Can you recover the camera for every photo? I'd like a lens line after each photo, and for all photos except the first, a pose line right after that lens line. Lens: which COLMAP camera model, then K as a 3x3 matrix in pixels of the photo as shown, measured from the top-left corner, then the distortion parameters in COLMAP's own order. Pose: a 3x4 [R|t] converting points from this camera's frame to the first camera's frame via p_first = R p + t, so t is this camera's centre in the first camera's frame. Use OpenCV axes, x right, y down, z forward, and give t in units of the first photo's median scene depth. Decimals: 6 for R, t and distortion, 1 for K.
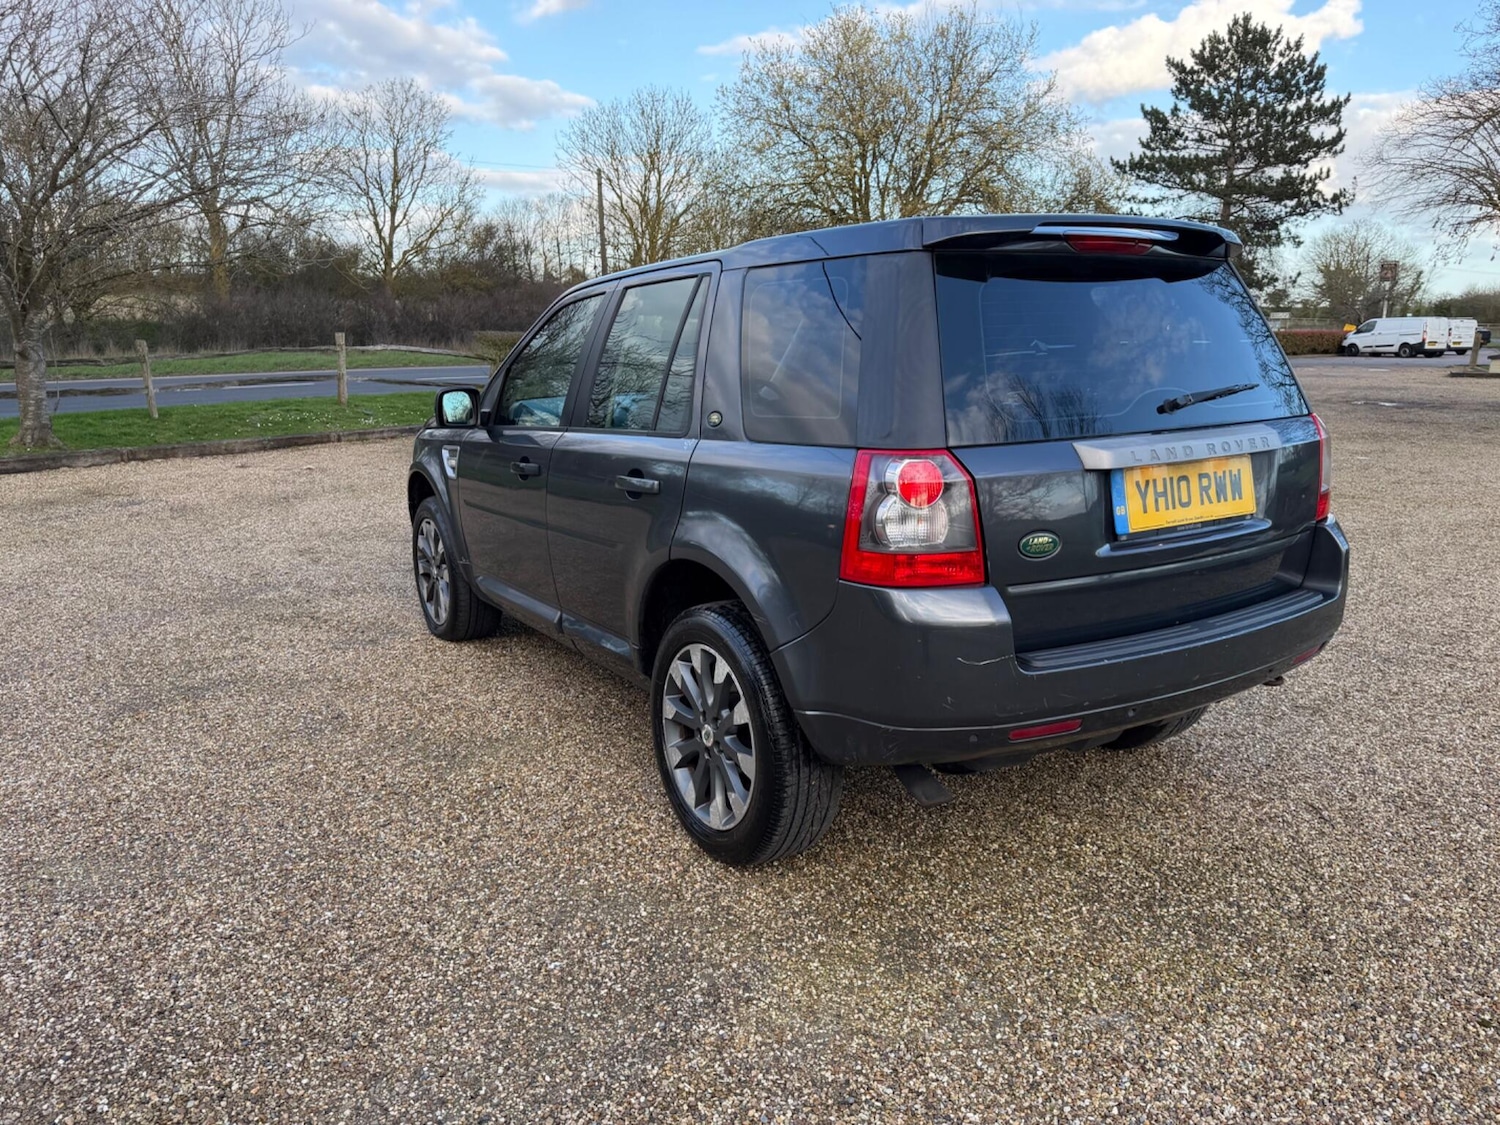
lens RADIAL K [[1070.2, 0, 751.8], [0, 1070.2, 561.8], [0, 0, 1]] dist [0.030579, -0.026725]
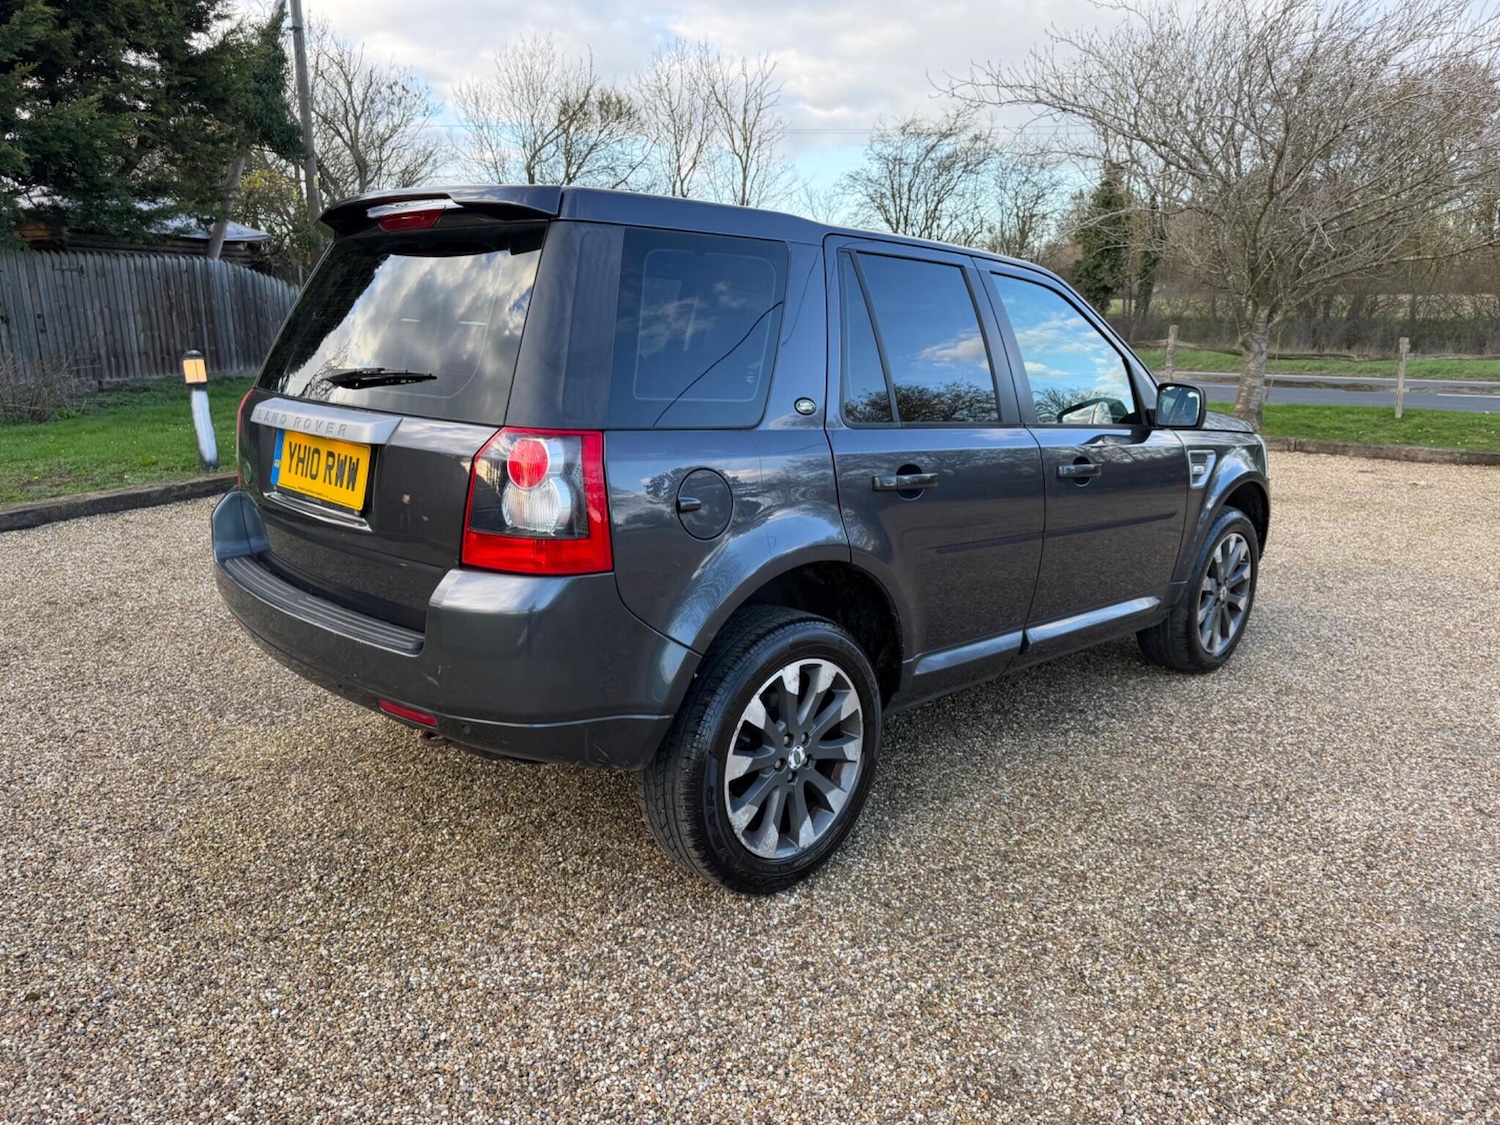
lens RADIAL K [[1070.2, 0, 750.1], [0, 1070.2, 558.3], [0, 0, 1]] dist [0.030579, -0.026725]
pose [[0.208713, 0.228468, -0.950916, 0.733929], [-0.233843, 0.955784, 0.178312, -0.128047], [0.949609, 0.185149, 0.252910, 0.572548]]
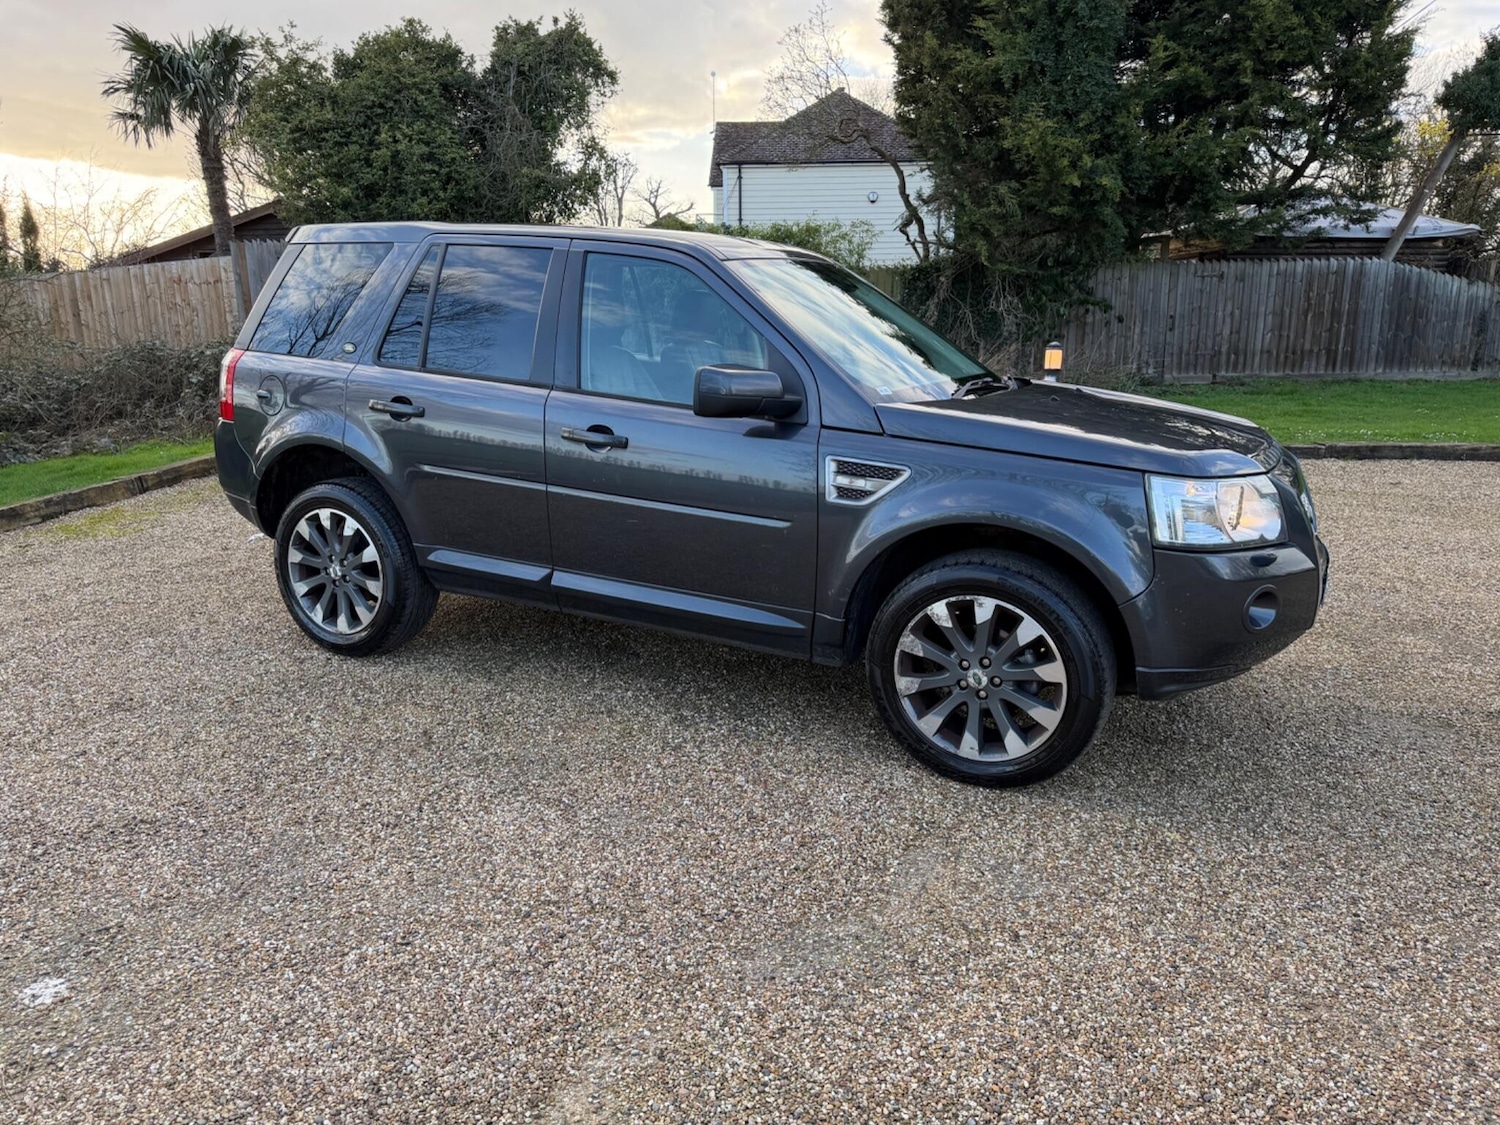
lens RADIAL K [[1070.2, 0, 751.2], [0, 1070.2, 564.9], [0, 0, 1]] dist [0.030579, -0.026725]
pose [[-0.856245, 0.124175, -0.501423, 0.423883], [-0.114759, 0.900696, 0.419019, -0.325622], [0.503662, 0.416325, -0.756966, 1.479231]]
